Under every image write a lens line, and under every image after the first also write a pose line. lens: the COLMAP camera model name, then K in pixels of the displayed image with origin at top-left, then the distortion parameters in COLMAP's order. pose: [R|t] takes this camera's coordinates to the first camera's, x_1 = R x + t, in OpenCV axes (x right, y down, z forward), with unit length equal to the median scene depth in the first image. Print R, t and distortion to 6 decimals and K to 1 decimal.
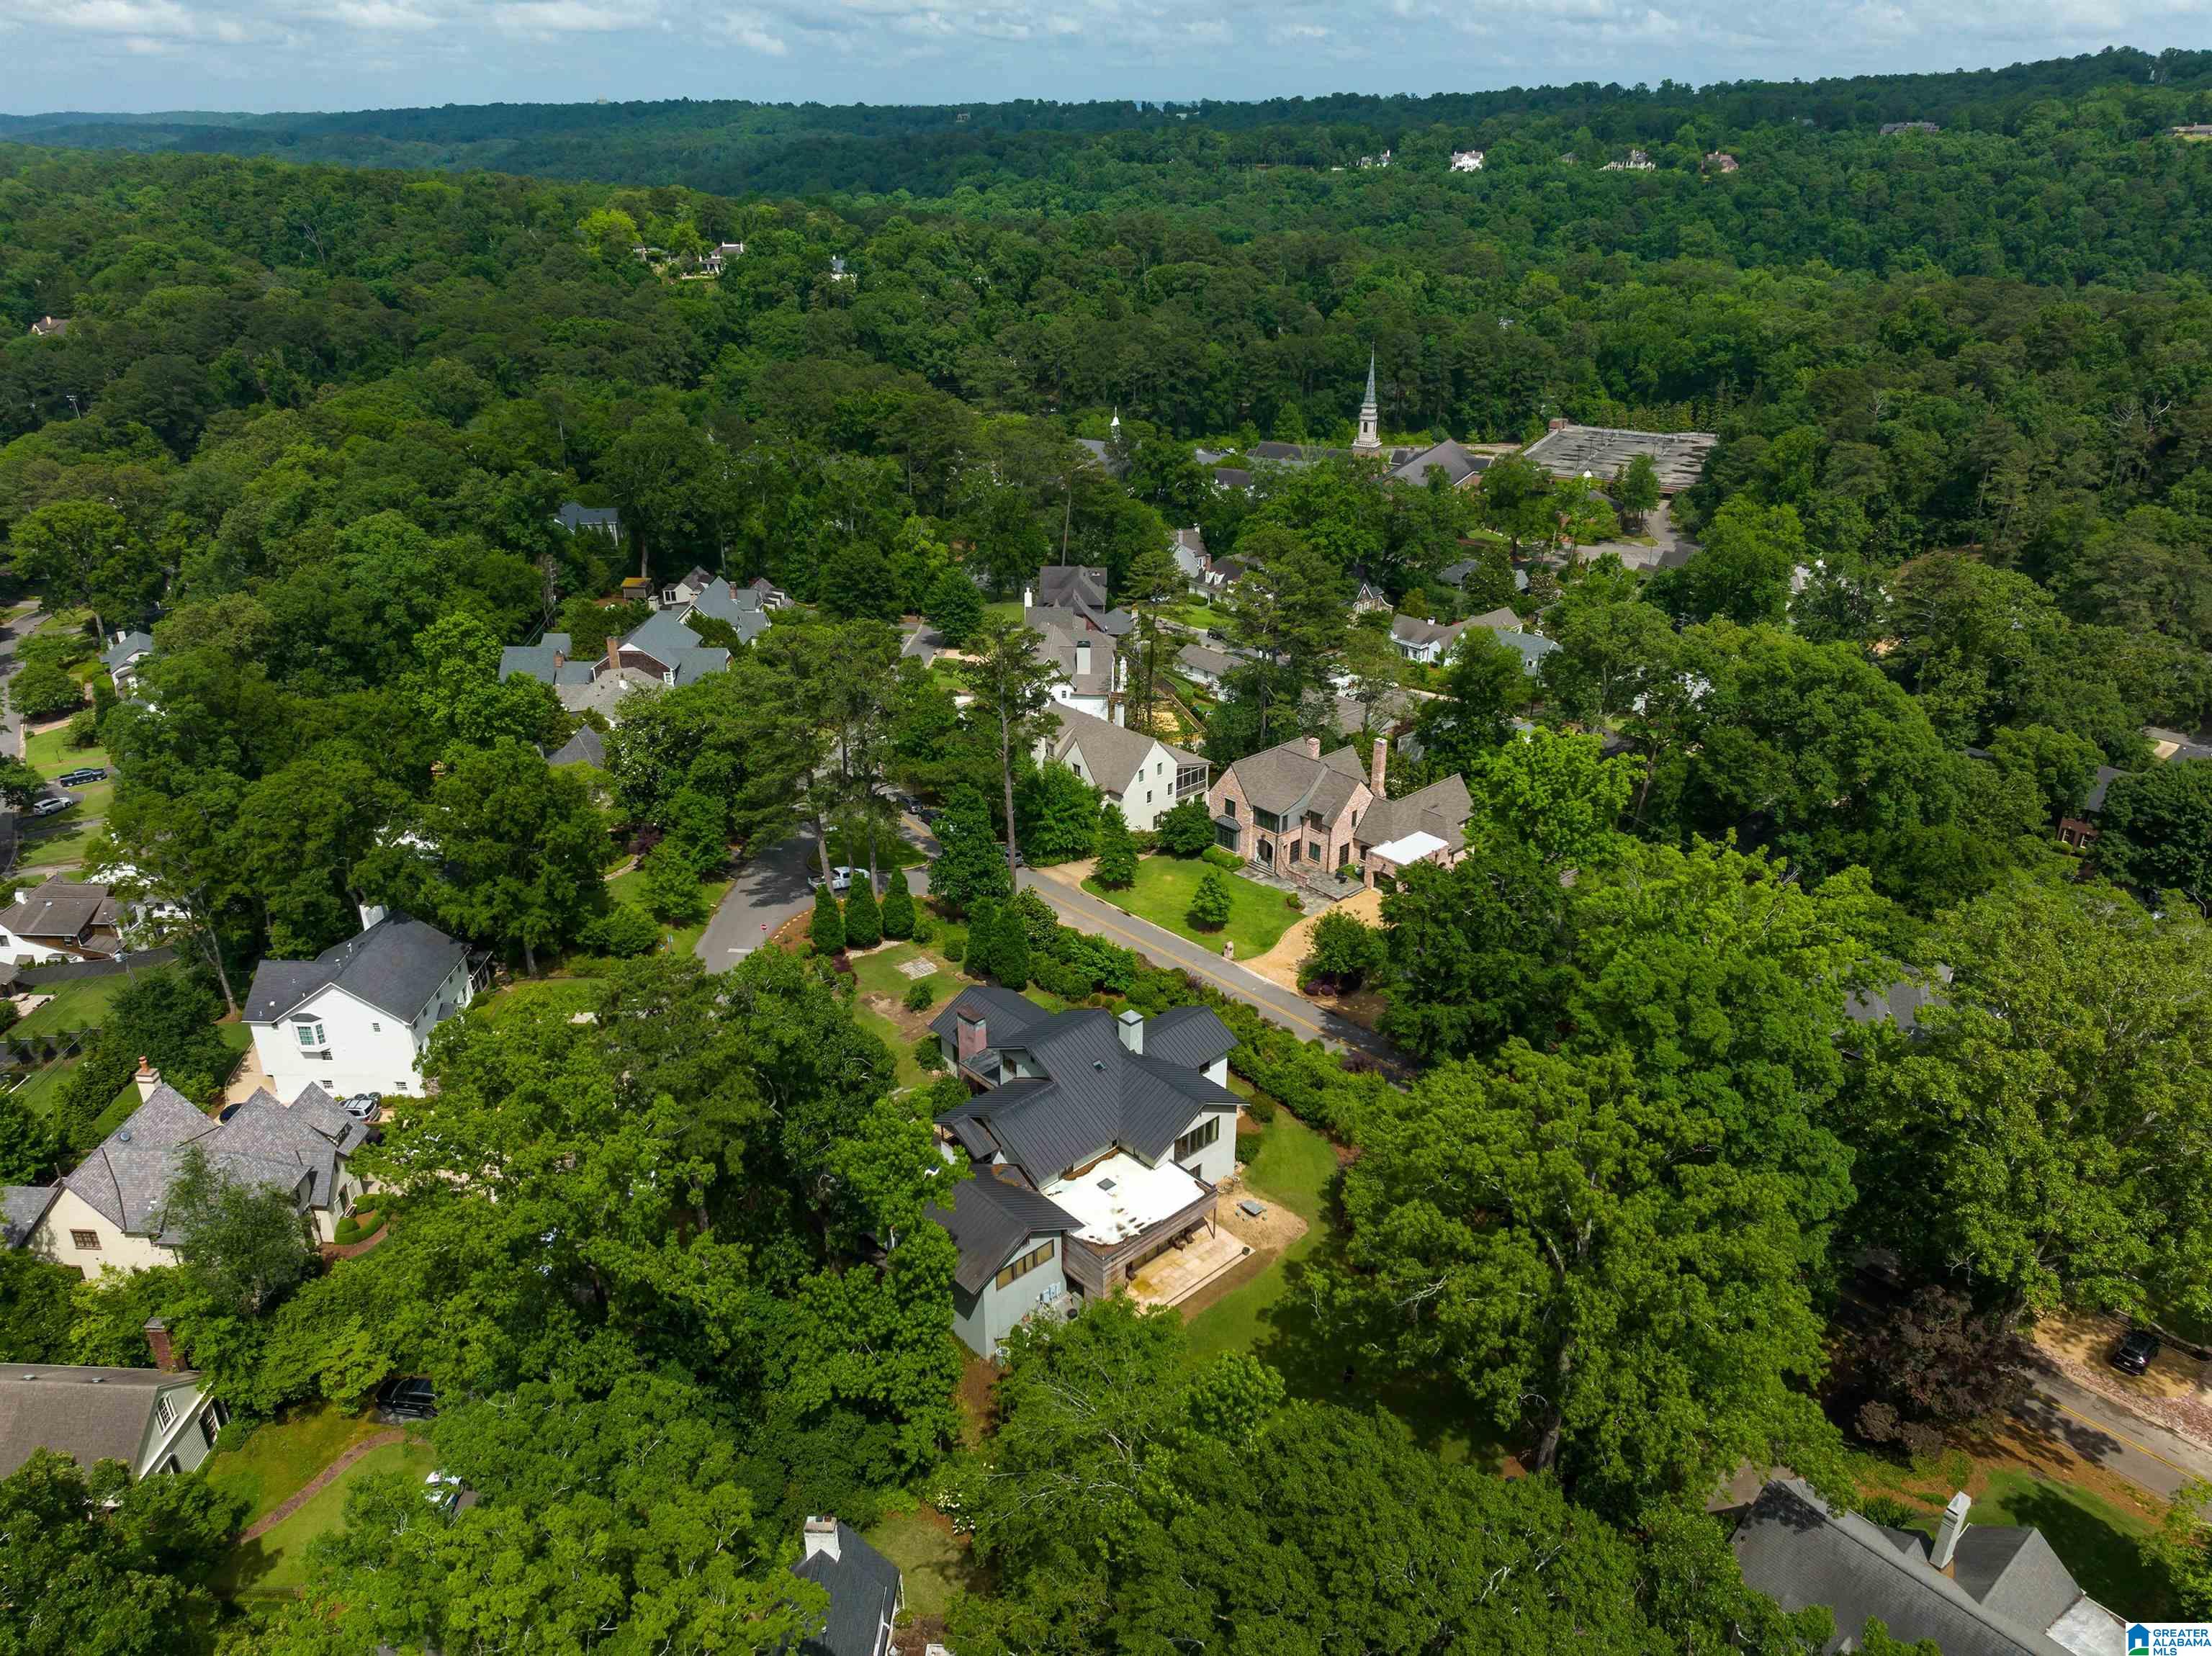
lens RADIAL K [[1508.7, 0, 1106.0], [0, 1508.7, 828.0], [0, 0, 1]] dist [-0.004370, -0.020407]
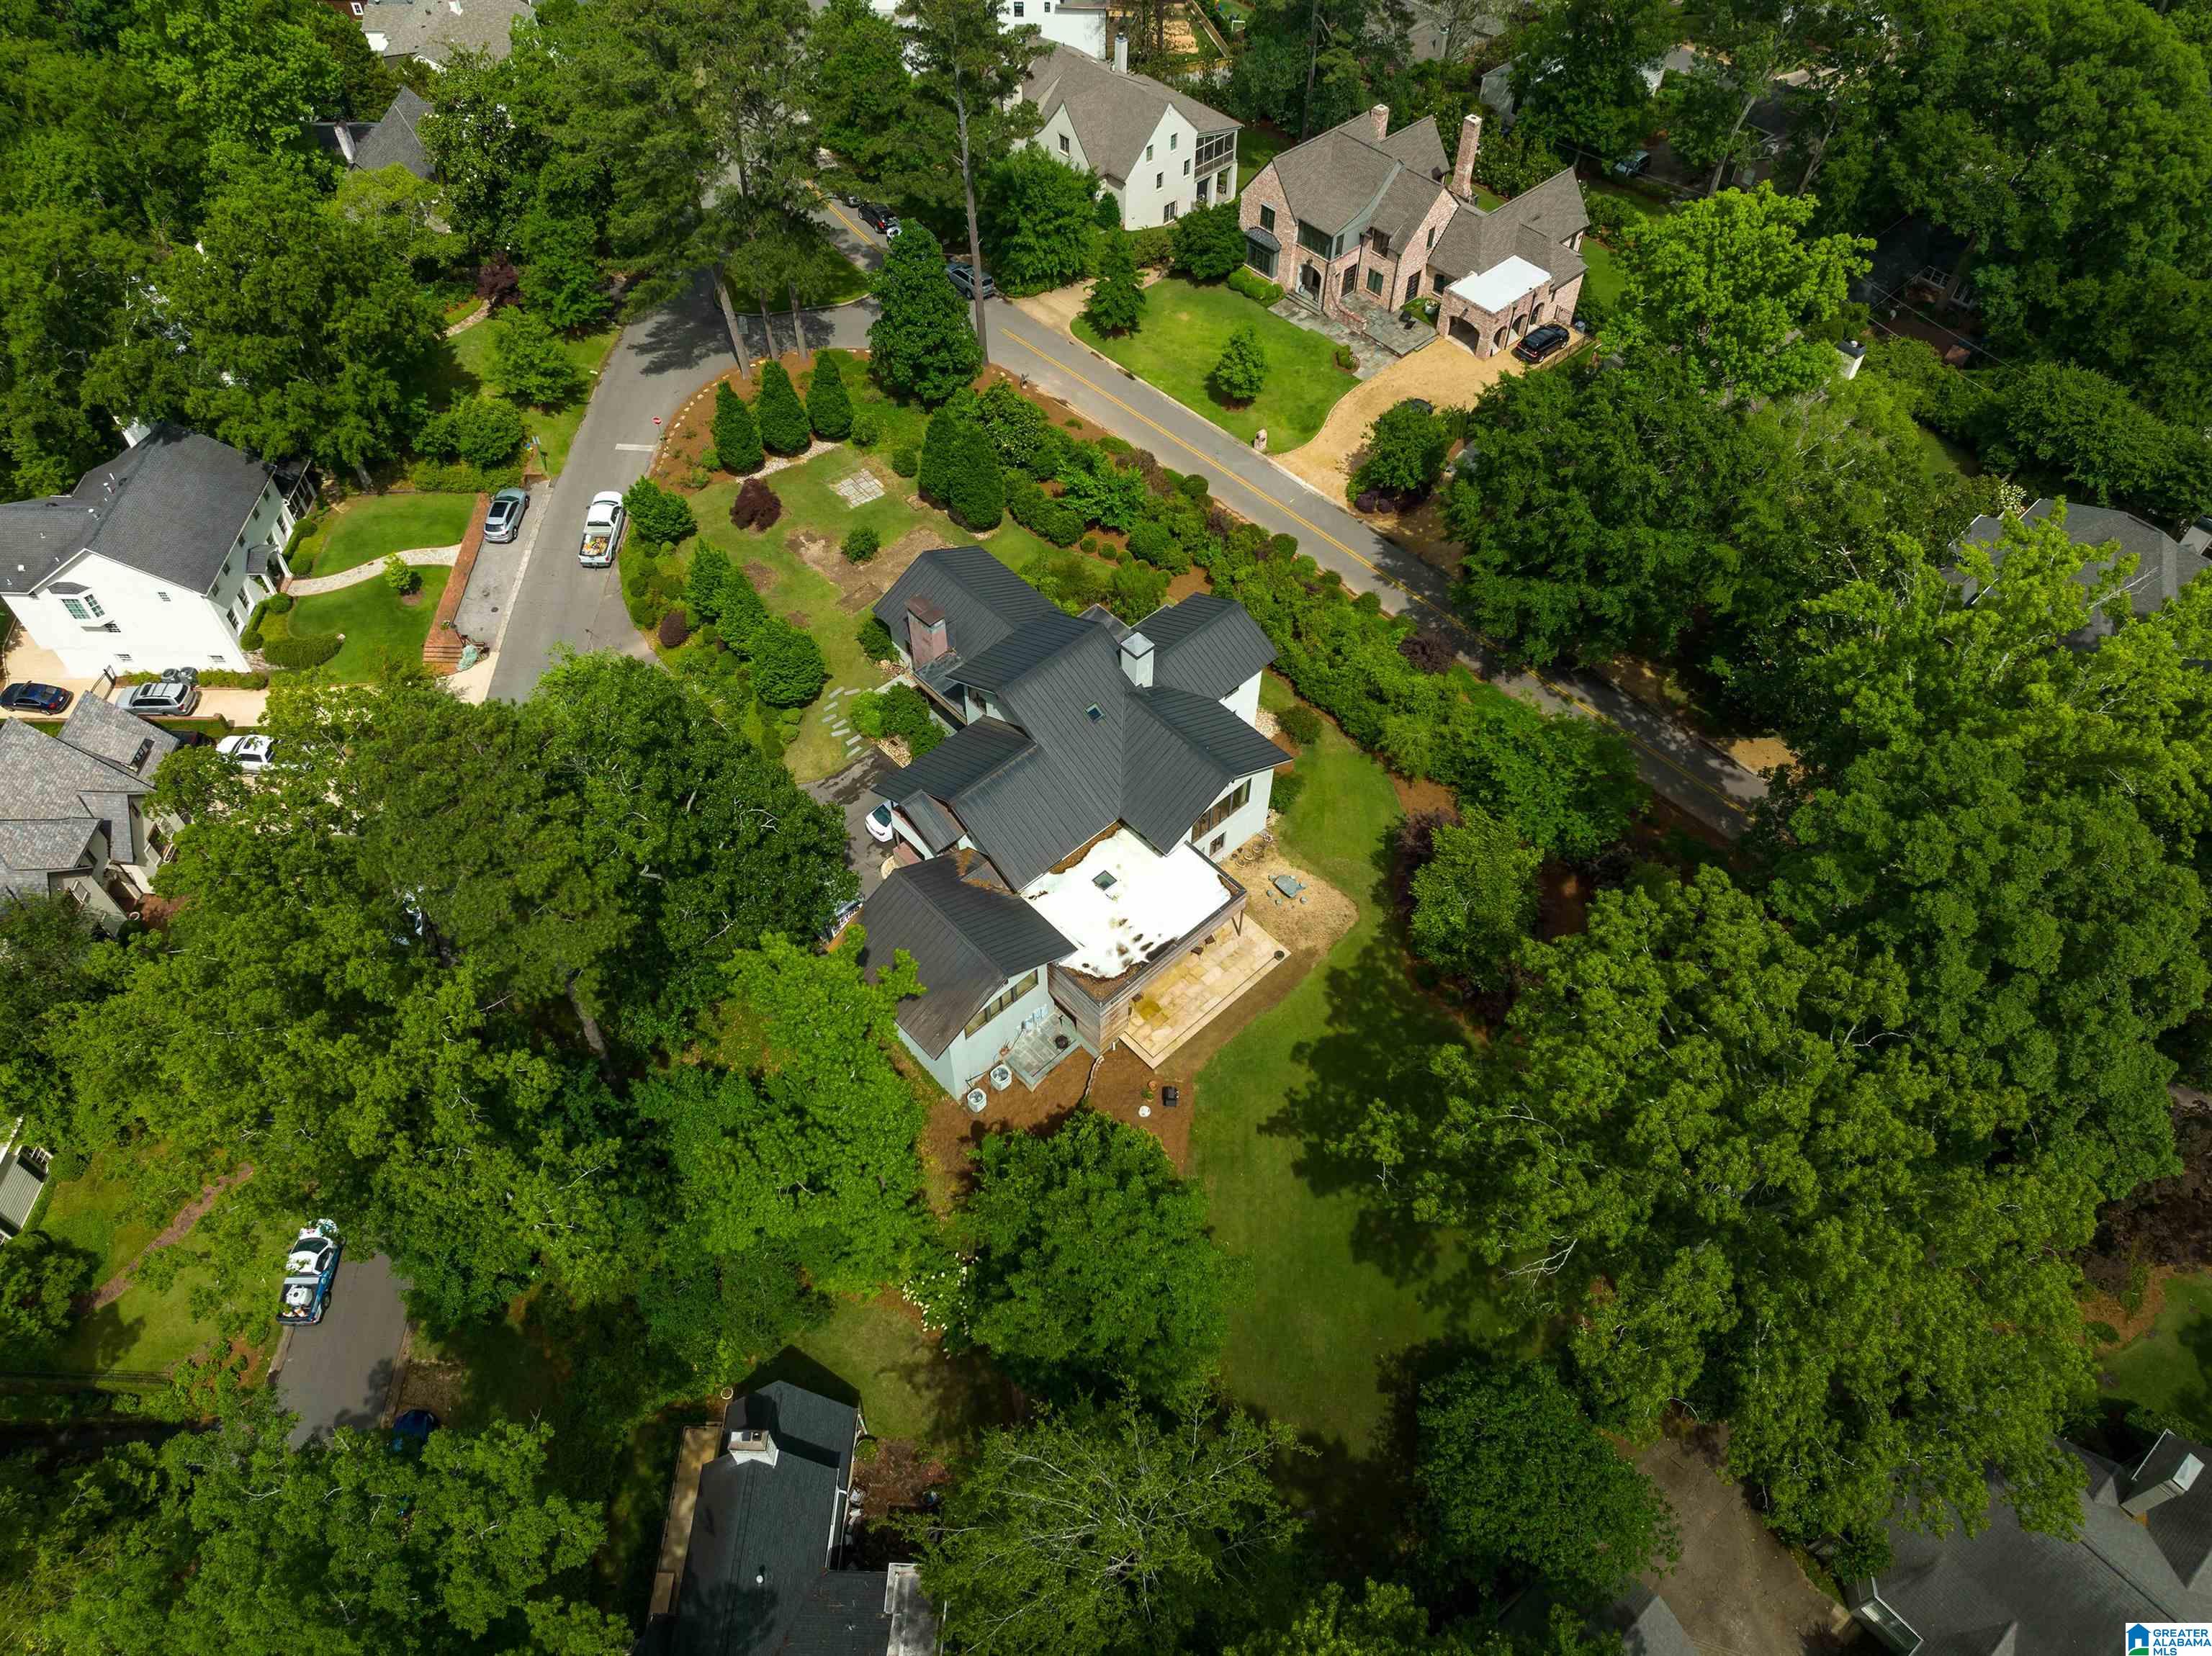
lens RADIAL K [[1551.8, 0, 1104.5], [0, 1551.8, 817.8], [0, 0, 1]] dist [-0.033847, 0.010165]
pose [[0.999986, 0.002867, 0.004417, -0.002198], [-0.004522, 0.897308, 0.441381, -0.097389], [-0.002698, -0.441395, 0.897309, 0.199113]]
